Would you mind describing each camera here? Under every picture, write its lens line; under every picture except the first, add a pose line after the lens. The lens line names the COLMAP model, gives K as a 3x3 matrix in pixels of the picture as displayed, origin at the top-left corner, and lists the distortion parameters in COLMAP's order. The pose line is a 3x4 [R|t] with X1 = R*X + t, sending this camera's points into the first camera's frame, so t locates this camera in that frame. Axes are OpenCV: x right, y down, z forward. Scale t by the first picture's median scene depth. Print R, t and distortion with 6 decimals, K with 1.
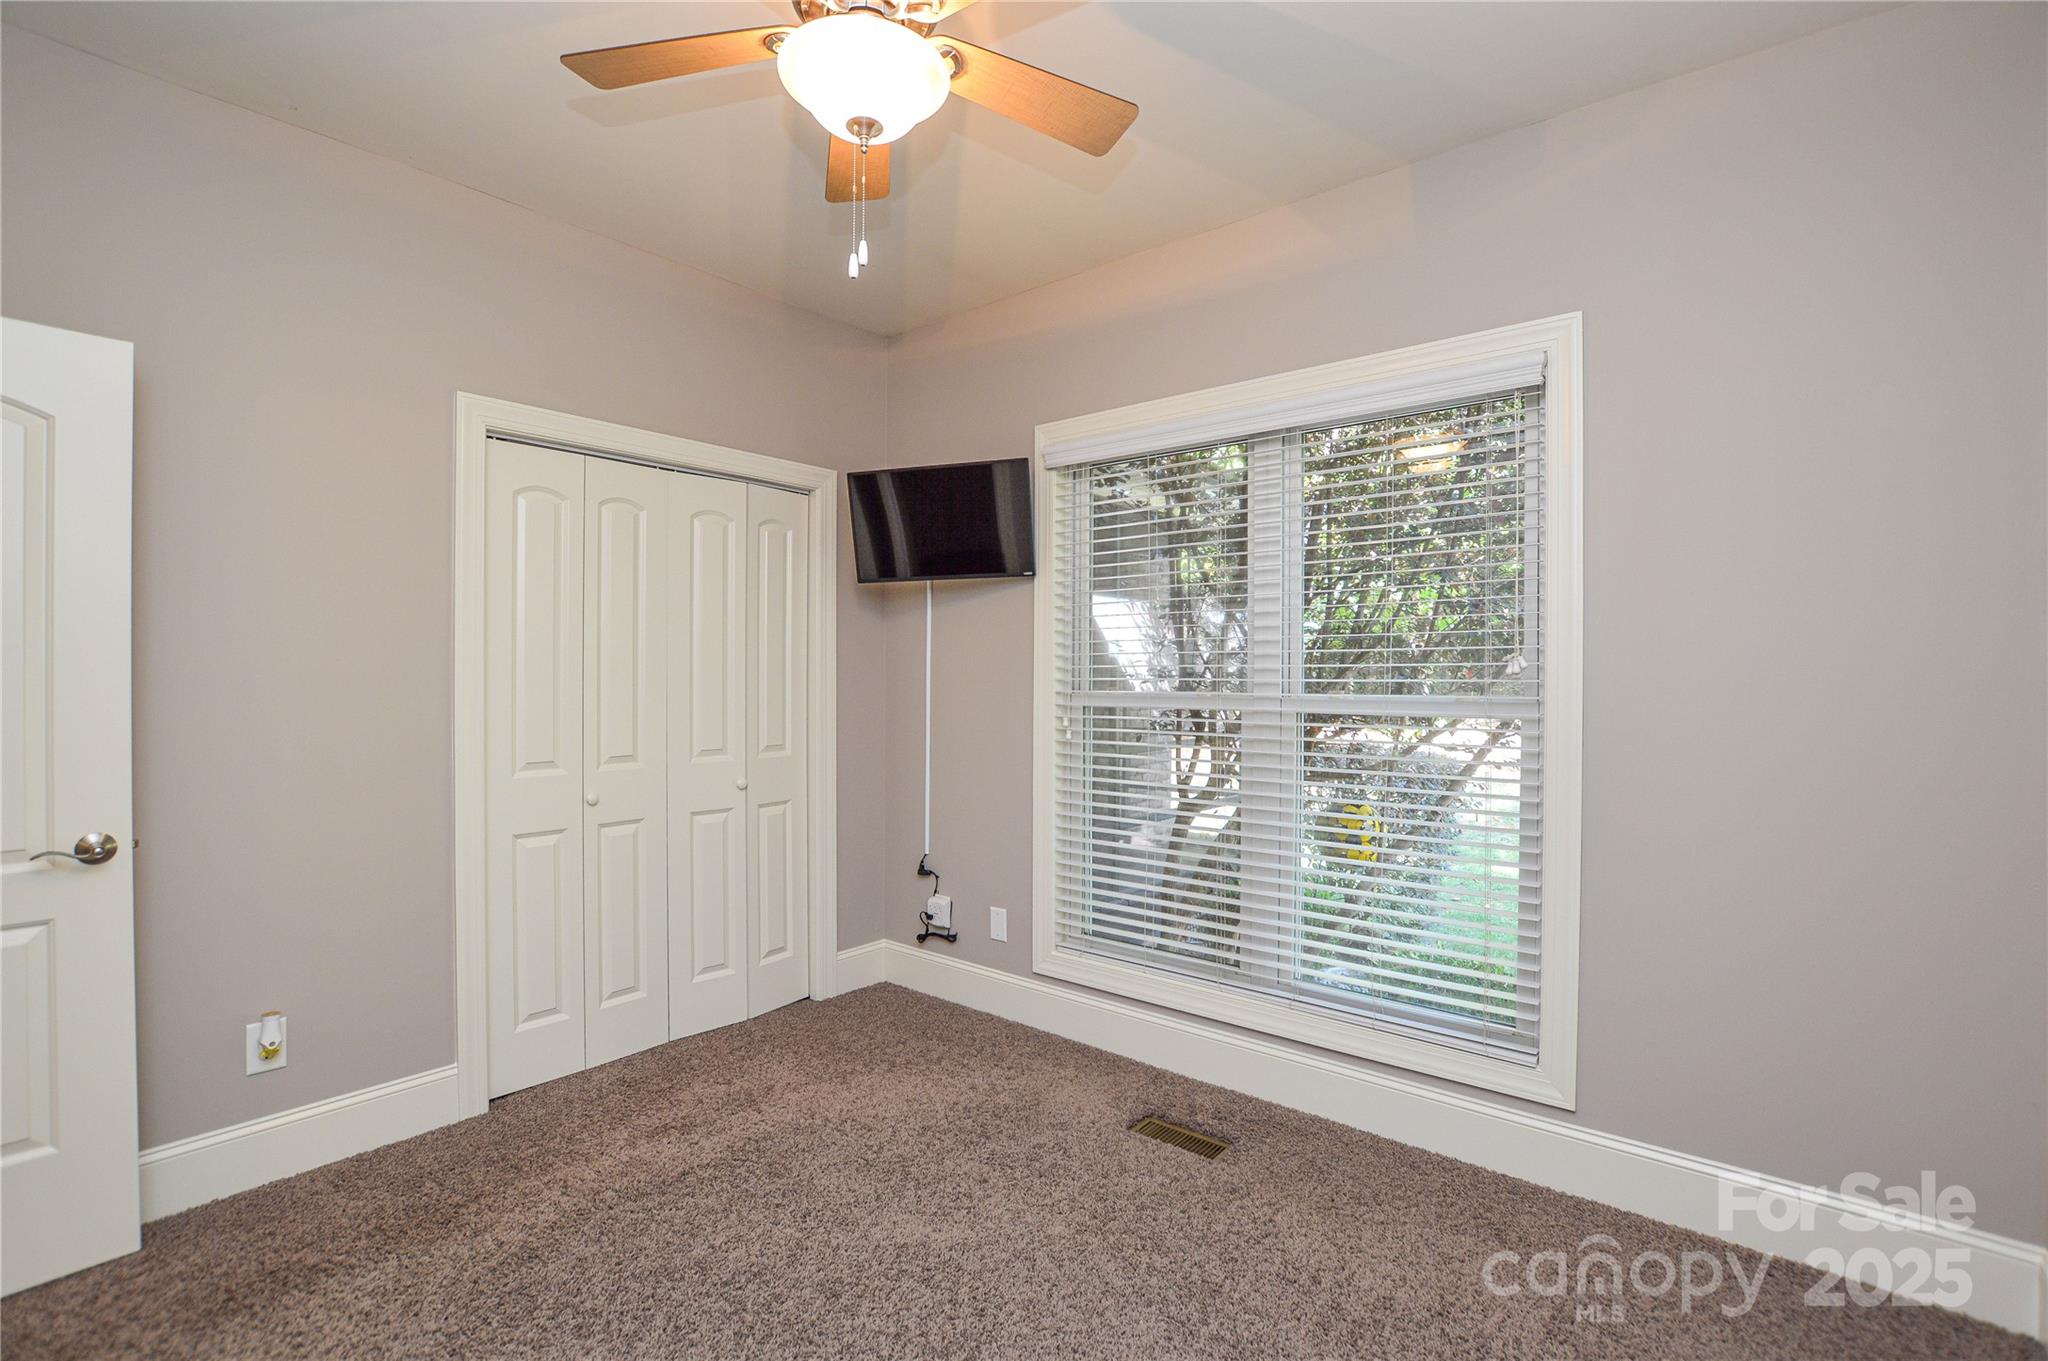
lens RADIAL K [[925.2, 0, 1024.0], [0, 925.2, 680.5], [0, 0, 1]] dist [-0.020882, -0.000142]
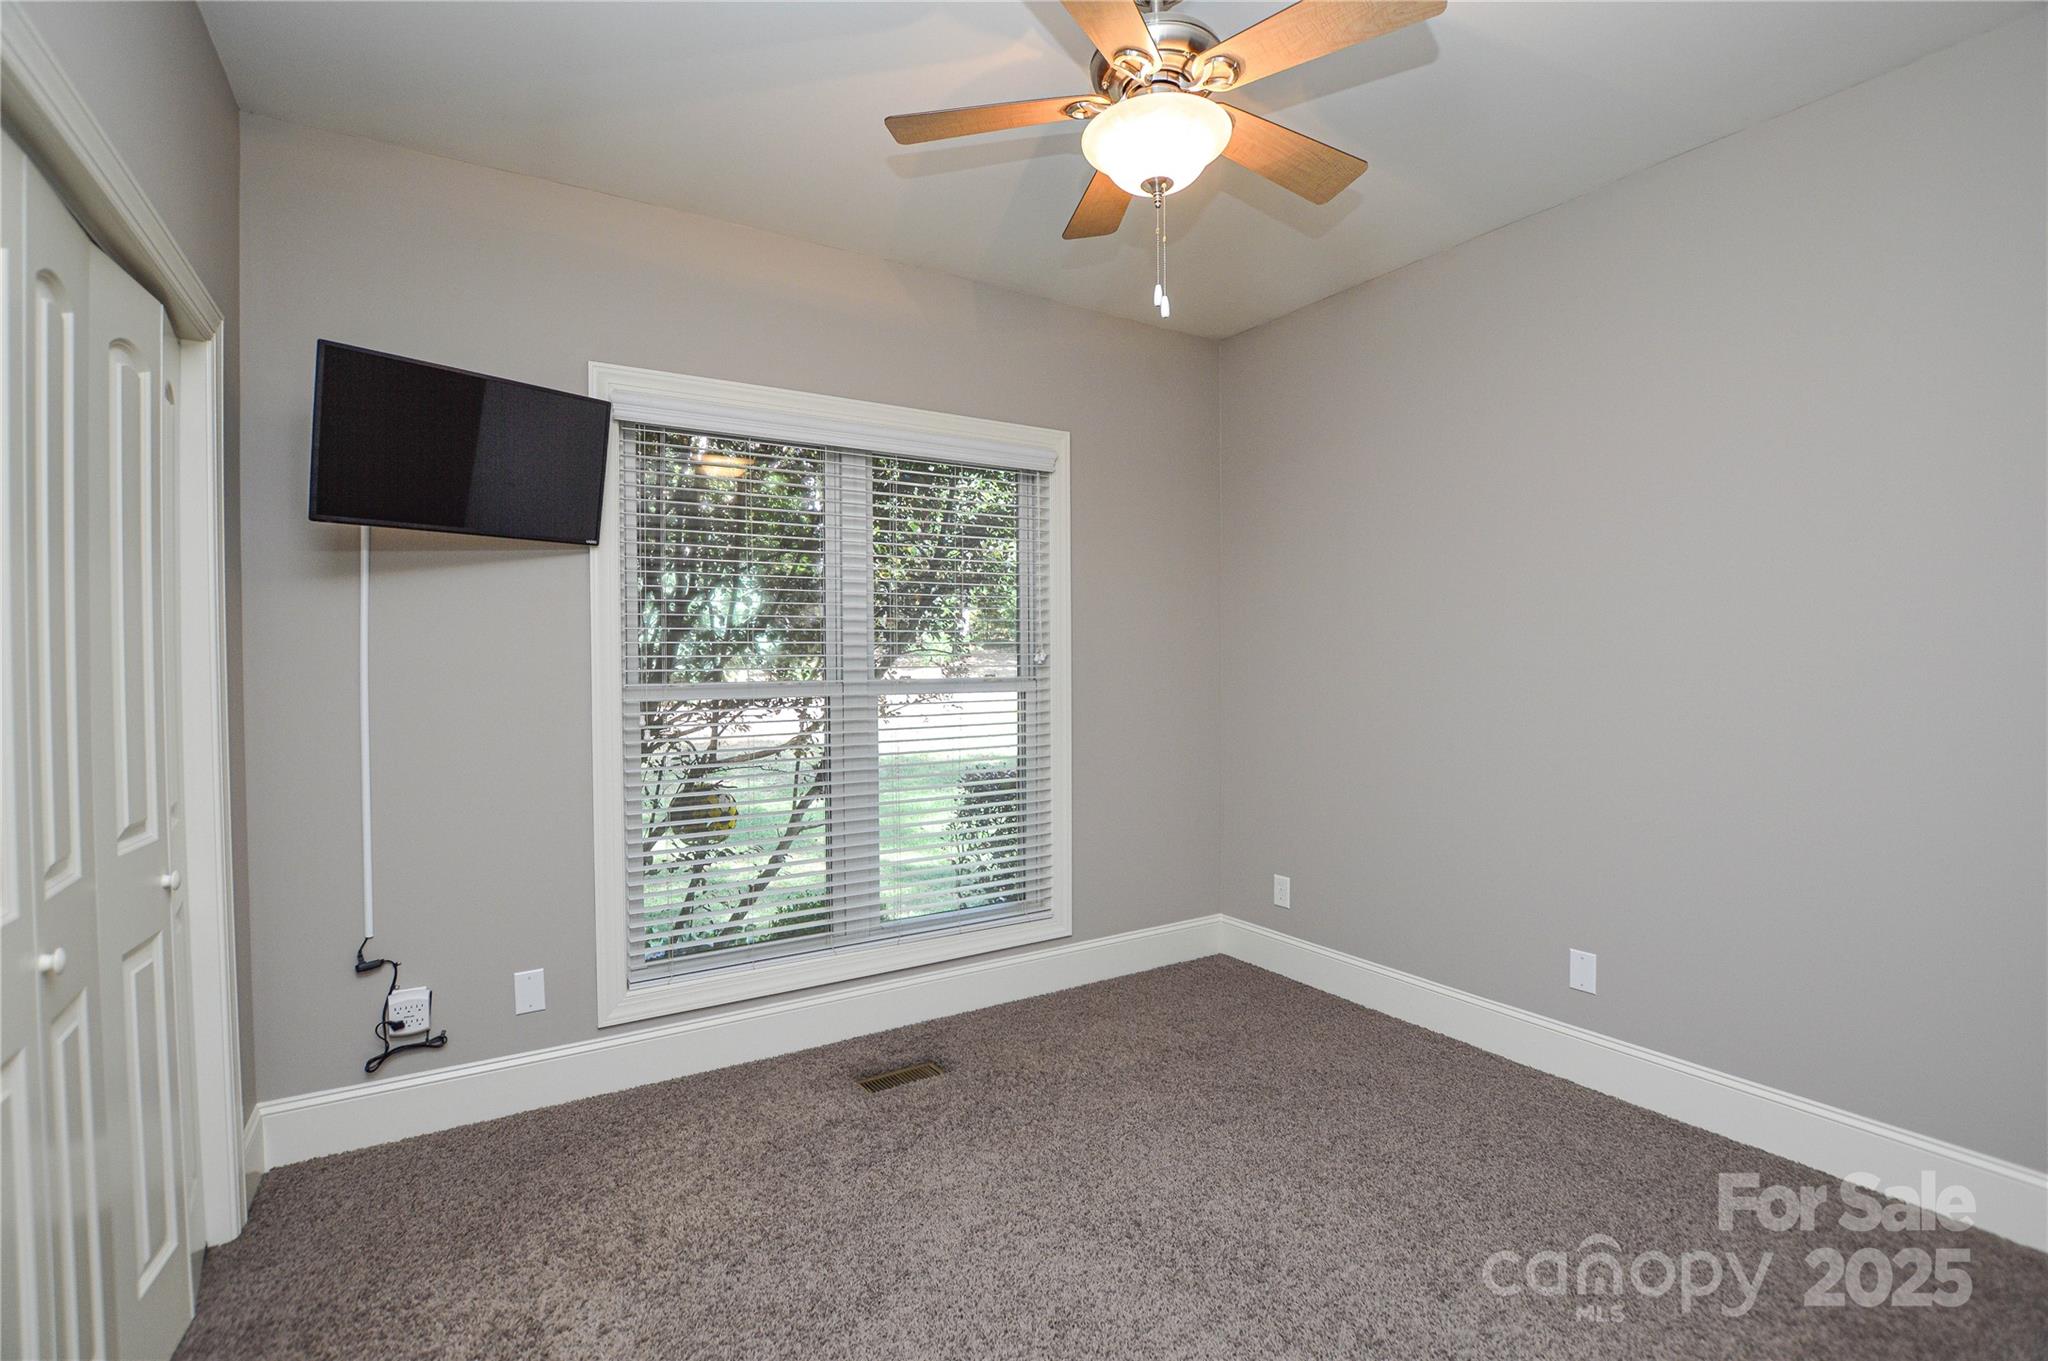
lens RADIAL K [[925.2, 0, 1024.0], [0, 925.2, 680.5], [0, 0, 1]] dist [-0.020882, -0.000142]
pose [[0.318856, -0.023025, 0.947524, -0.626734], [0.013188, 0.999716, 0.019855, -0.004521], [-0.947712, 0.006165, 0.319069, 0.374206]]
